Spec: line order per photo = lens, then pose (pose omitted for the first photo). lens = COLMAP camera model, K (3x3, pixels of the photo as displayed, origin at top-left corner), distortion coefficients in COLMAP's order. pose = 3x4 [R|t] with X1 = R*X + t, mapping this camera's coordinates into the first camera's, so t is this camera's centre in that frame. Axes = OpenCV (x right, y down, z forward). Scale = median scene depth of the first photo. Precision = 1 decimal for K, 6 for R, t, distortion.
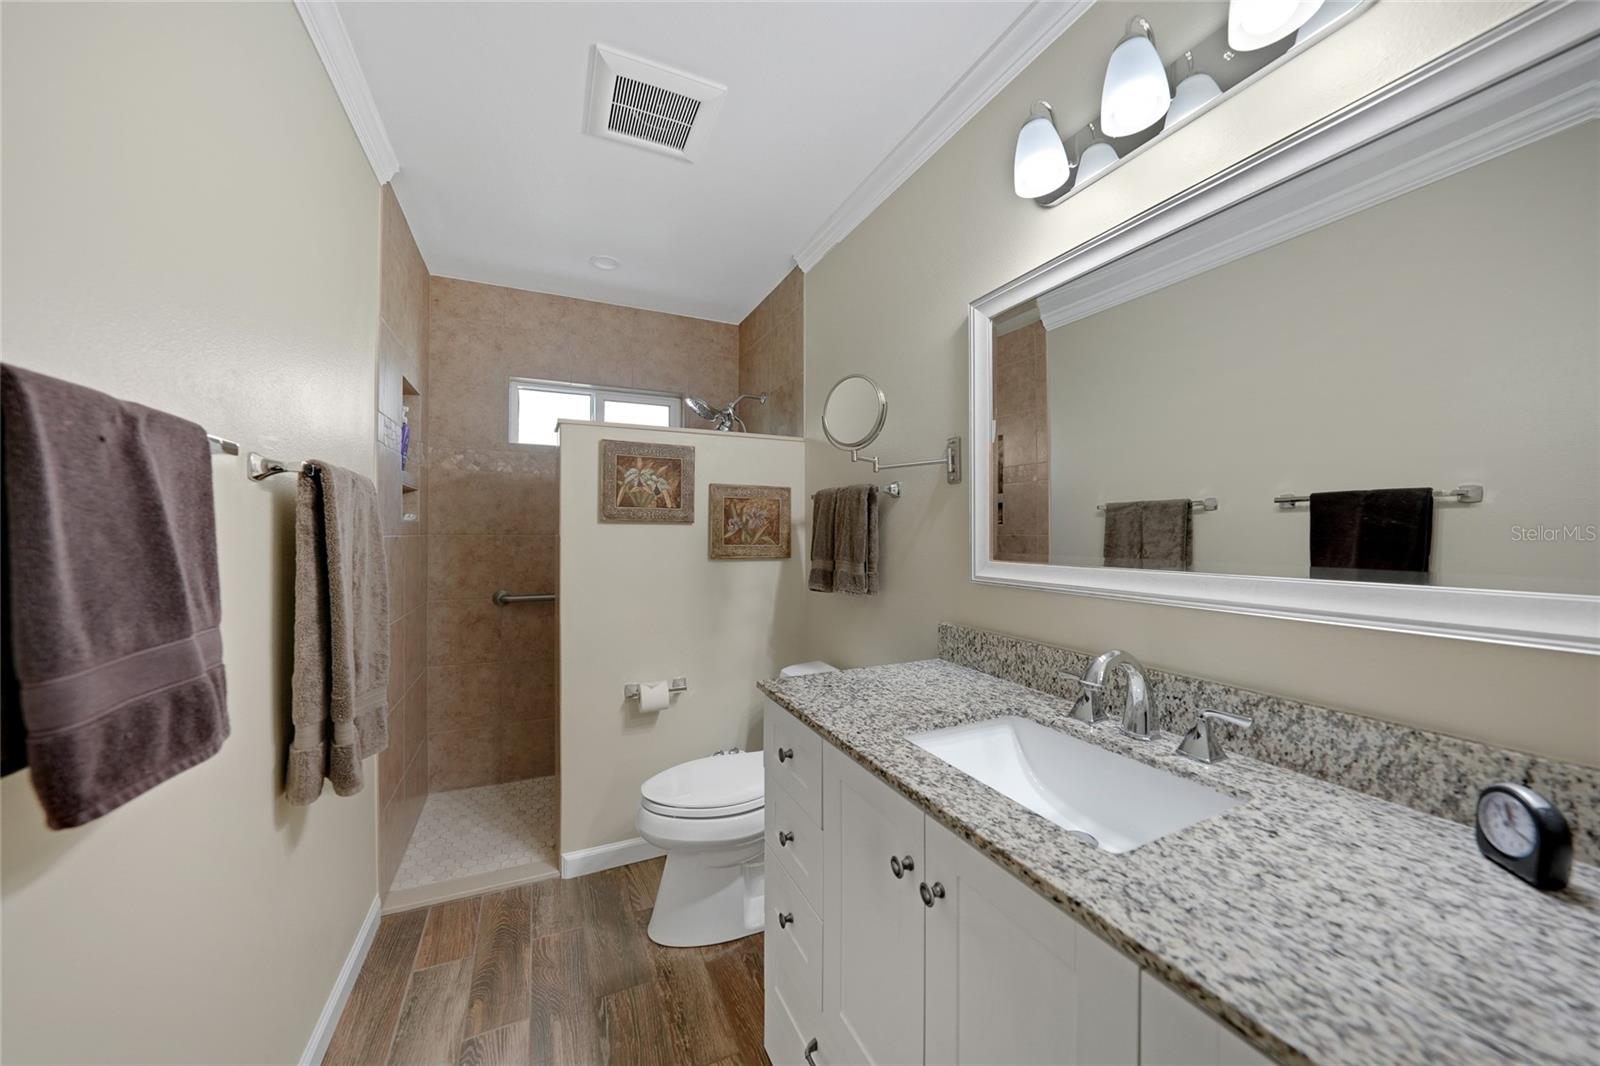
lens RADIAL K [[558.0, 0, 800.0], [0, 558.0, 533.0], [0, 0, 1]] dist [-0.027426, 0.006685]
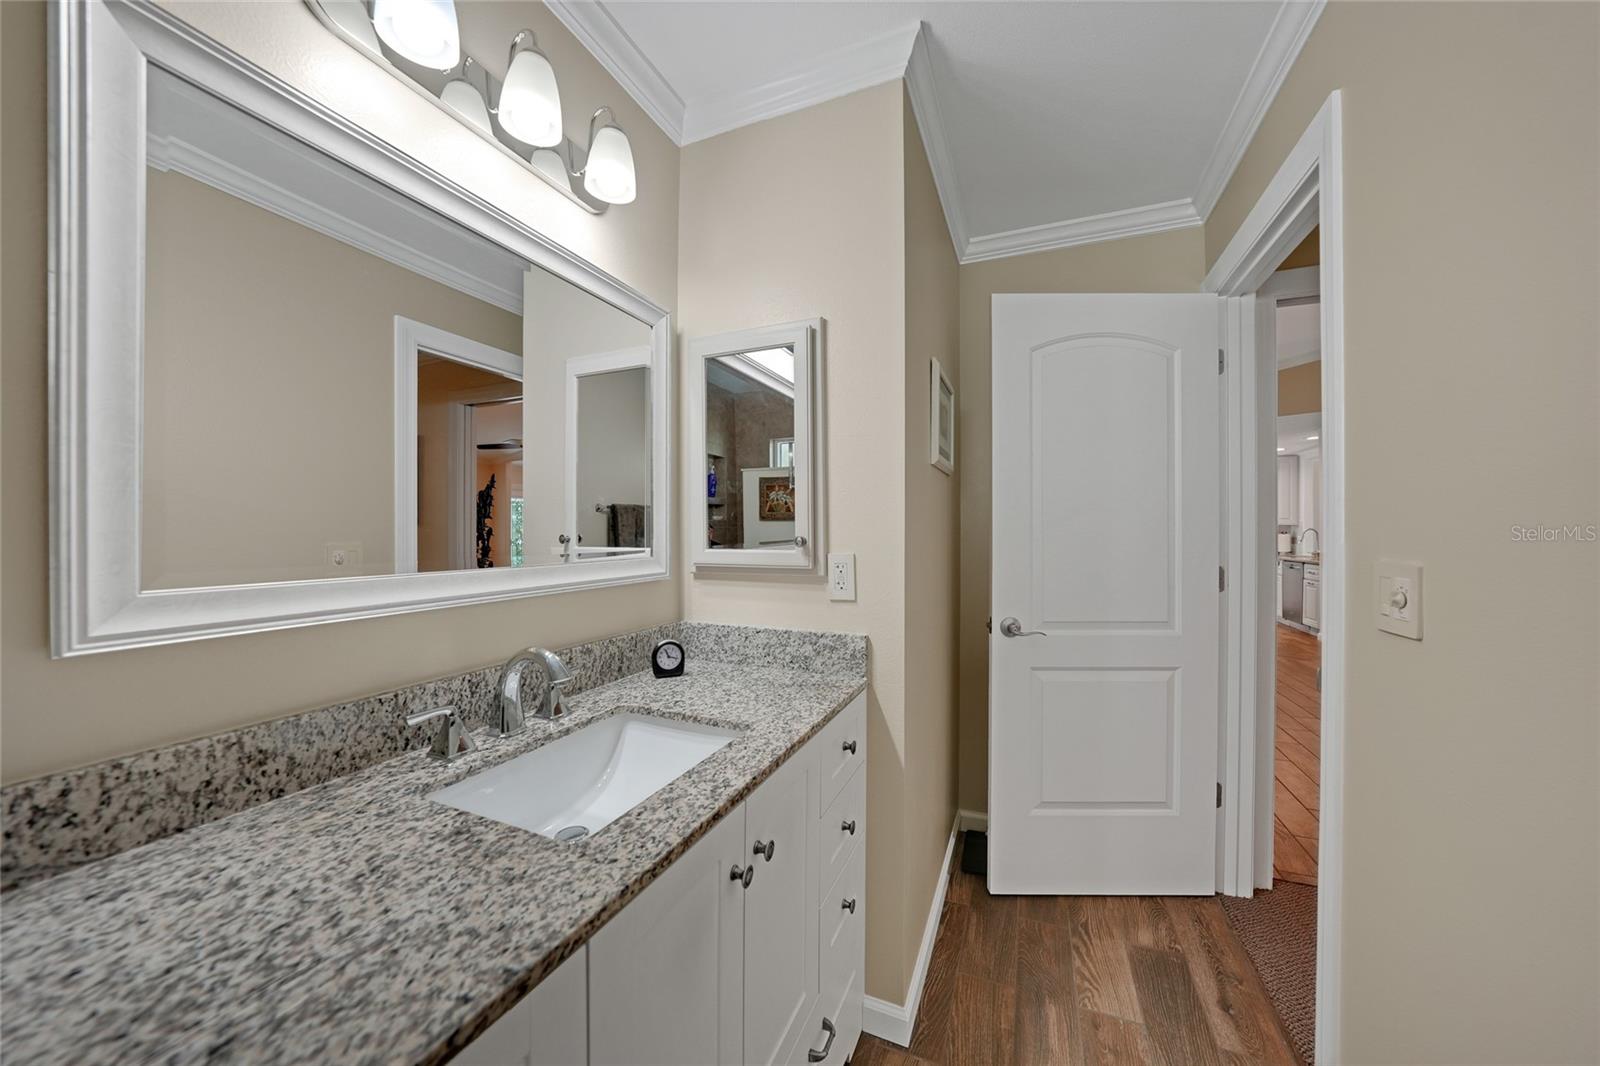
lens RADIAL K [[558.0, 0, 800.0], [0, 558.0, 533.0], [0, 0, 1]] dist [-0.027426, 0.006685]
pose [[-0.670155, -0.002644, 0.742216, -0.500292], [-0.000240, 0.999994, 0.003345, 0.000381], [-0.742221, 0.002063, -0.670152, 1.314795]]
